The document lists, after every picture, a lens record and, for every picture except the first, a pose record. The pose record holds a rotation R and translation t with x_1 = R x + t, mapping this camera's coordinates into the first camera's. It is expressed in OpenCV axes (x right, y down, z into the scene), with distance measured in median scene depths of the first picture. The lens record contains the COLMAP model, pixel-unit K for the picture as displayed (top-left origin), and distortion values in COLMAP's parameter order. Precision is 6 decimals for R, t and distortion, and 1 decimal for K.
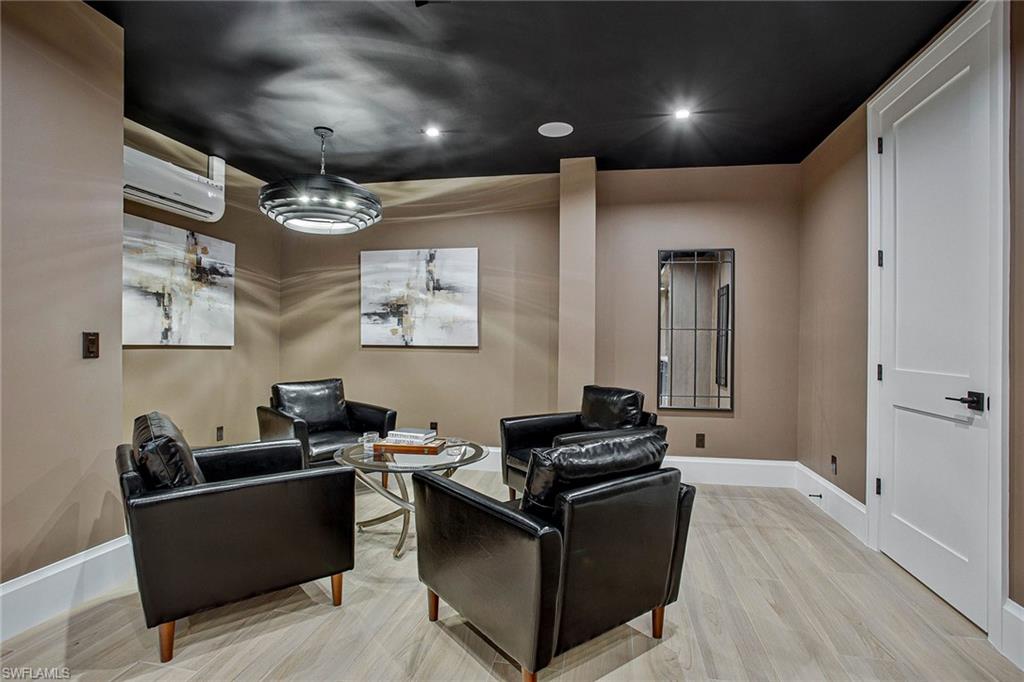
lens RADIAL K [[500.1, 0, 517.5], [0, 500.1, 343.7], [0, 0, 1]] dist [-0.051493, 0.012656]
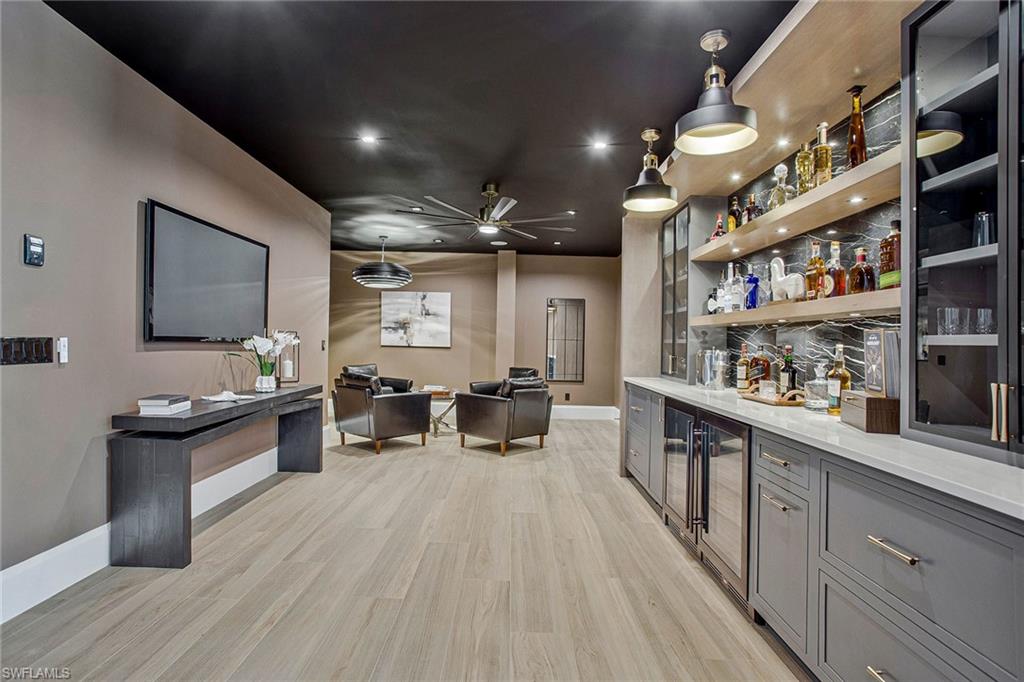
lens RADIAL K [[500.1, 0, 503.4], [0, 500.1, 341.0], [0, 0, 1]] dist [-0.051493, 0.012656]
pose [[0.986119, 0.012254, 0.165588, -0.190097], [-0.011524, 0.999919, -0.005367, -0.008632], [-0.165641, 0.003384, 0.986180, -0.825381]]
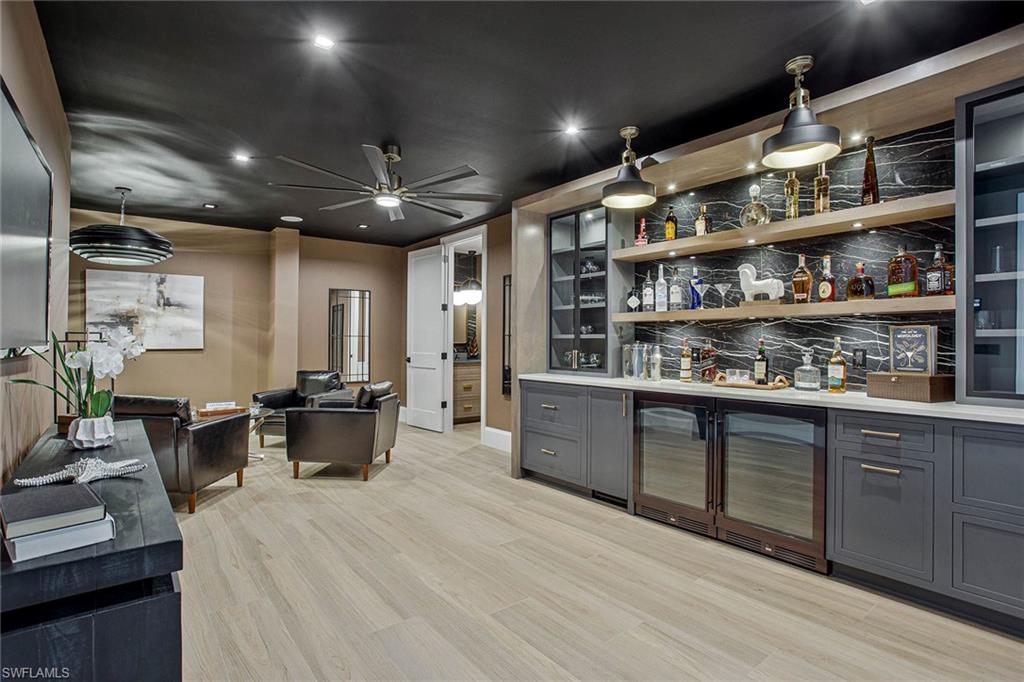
lens RADIAL K [[500.1, 0, 498.2], [0, 500.1, 329.1], [0, 0, 1]] dist [-0.051493, 0.012656]
pose [[0.672621, 0.004688, 0.739972, -0.530448], [0.011628, 0.999790, -0.016903, -0.016157], [-0.739896, 0.019974, 0.672425, -0.495038]]
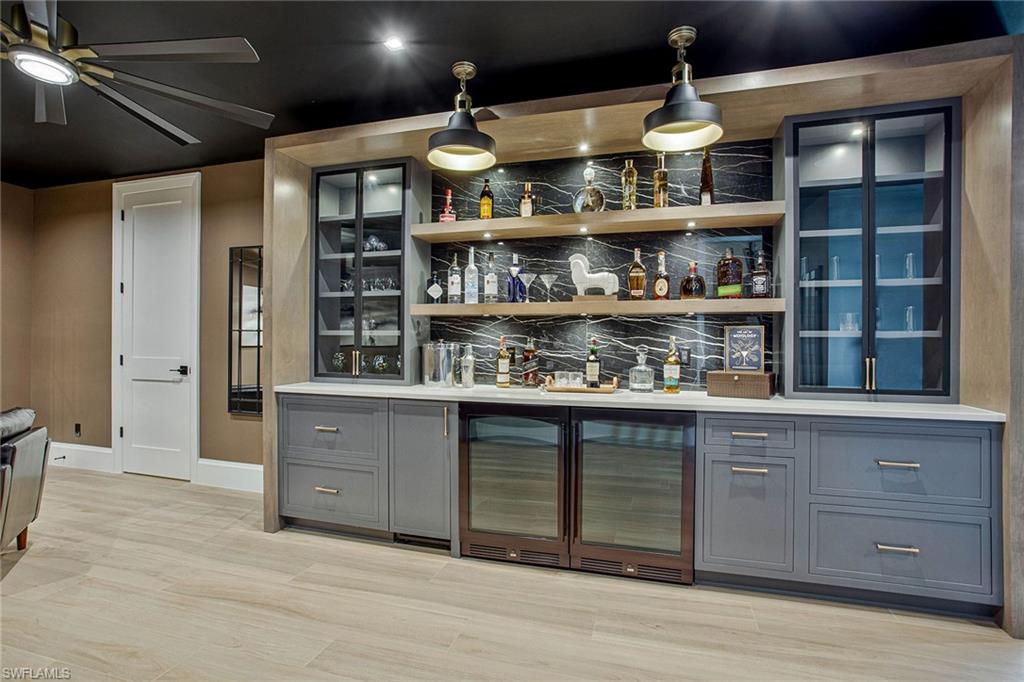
lens RADIAL K [[500.1, 0, 504.1], [0, 500.1, 341.6], [0, 0, 1]] dist [-0.051493, 0.012656]
pose [[0.112346, -0.016668, 0.993529, -0.419257], [0.000919, 0.999861, 0.016670, -0.015554], [-0.993669, -0.000959, 0.112345, -0.253853]]
